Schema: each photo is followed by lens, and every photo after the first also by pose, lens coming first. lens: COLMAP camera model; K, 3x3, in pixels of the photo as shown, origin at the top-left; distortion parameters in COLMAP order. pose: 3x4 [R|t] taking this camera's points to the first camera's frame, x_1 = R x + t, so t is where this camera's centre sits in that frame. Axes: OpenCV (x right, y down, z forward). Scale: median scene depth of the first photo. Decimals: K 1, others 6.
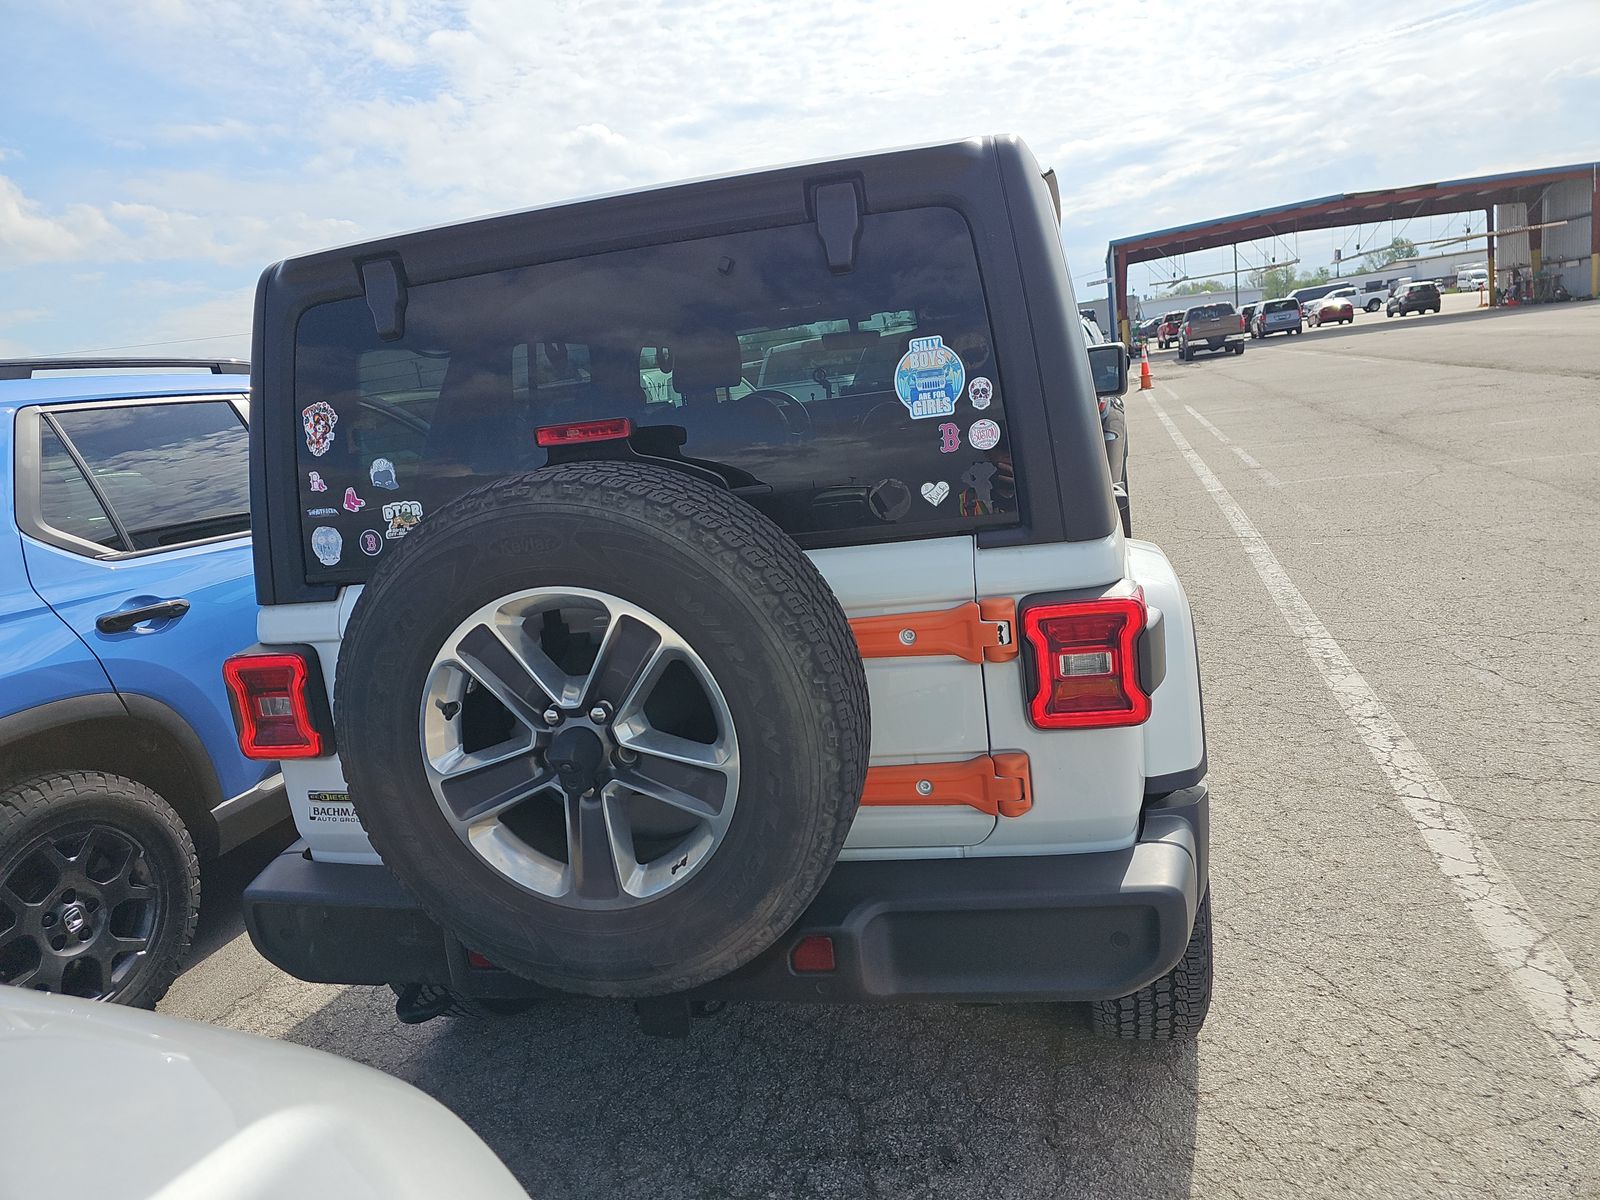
lens RADIAL K [[1094.1, 0, 802.3], [0, 1094.1, 589.7], [0, 0, 1]] dist [0.048702, -0.039659]
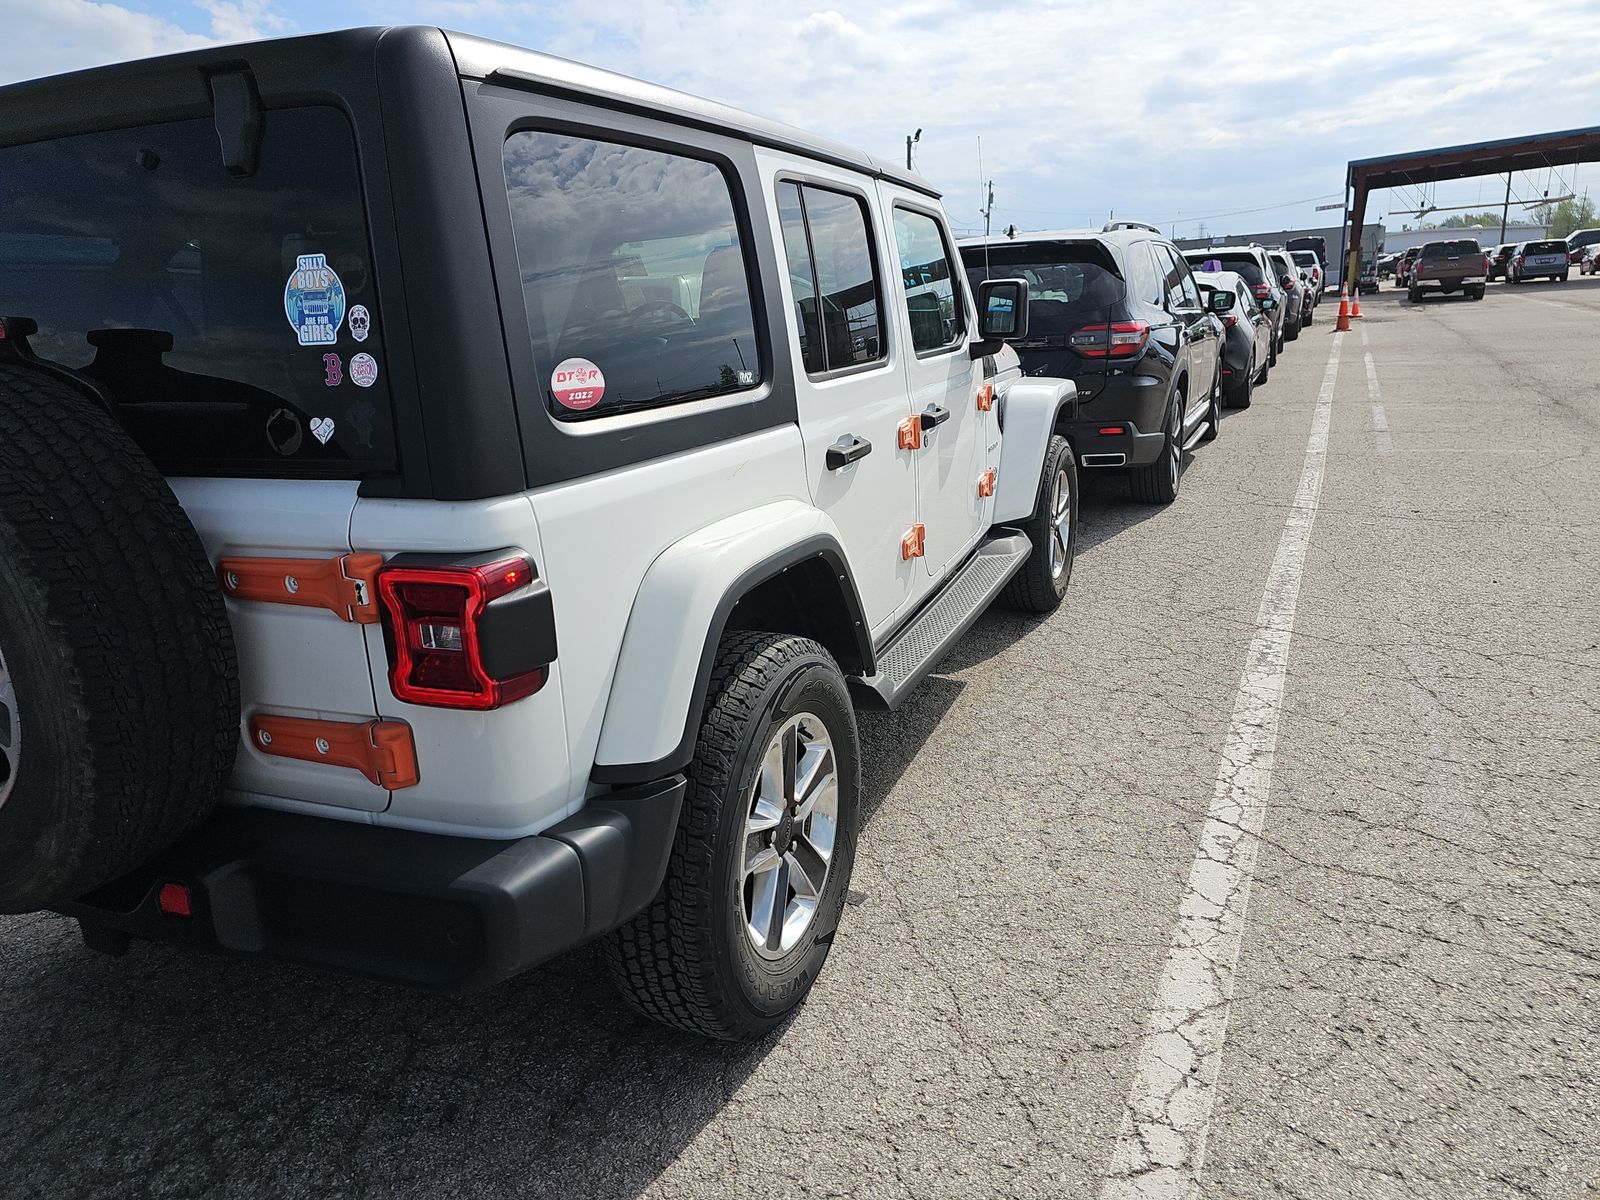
lens RADIAL K [[1094.1, 0, 802.3], [0, 1094.1, 589.7], [0, 0, 1]] dist [0.048702, -0.039659]
pose [[0.979527, 0.117623, -0.163378, 0.266484], [-0.104103, 0.990575, 0.089015, -0.031680], [0.172309, -0.070185, 0.982539, 0.064374]]
